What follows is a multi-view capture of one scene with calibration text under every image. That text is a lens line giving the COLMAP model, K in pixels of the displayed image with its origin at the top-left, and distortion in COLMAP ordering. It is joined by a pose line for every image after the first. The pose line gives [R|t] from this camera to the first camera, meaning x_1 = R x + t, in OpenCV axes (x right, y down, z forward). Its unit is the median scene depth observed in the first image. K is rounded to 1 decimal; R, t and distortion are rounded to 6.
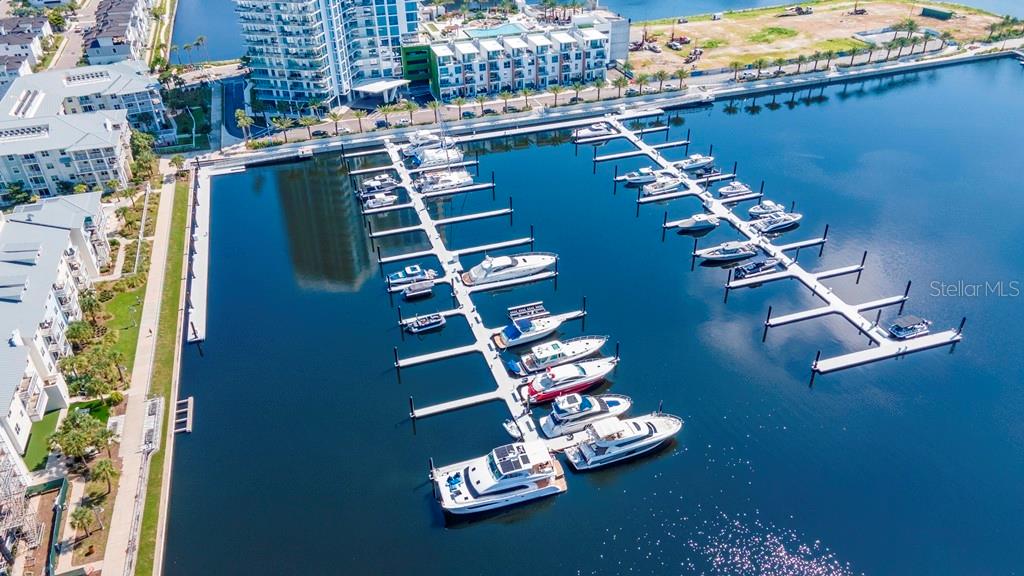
lens RADIAL K [[729.8, 0, 512.0], [0, 729.8, 288.0], [0, 0, 1]] dist [0.007579, 0.059459]
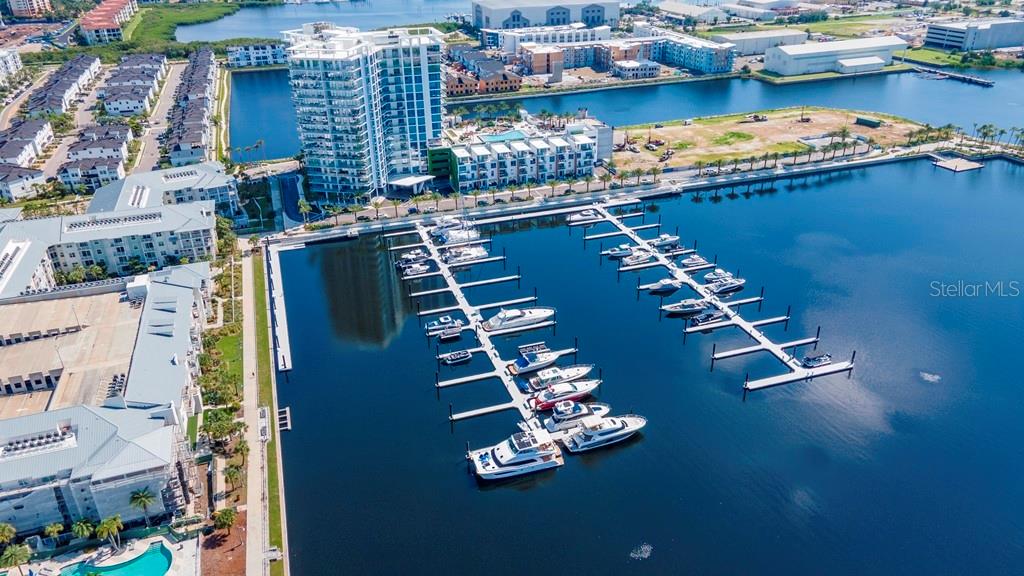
lens RADIAL K [[729.8, 0, 512.0], [0, 729.8, 288.0], [0, 0, 1]] dist [0.007579, 0.059459]
pose [[0.999992, -0.000263, 0.003870, -0.015752], [0.000708, 0.993328, -0.115320, 0.051581], [-0.003814, 0.115322, 0.993321, -0.227634]]
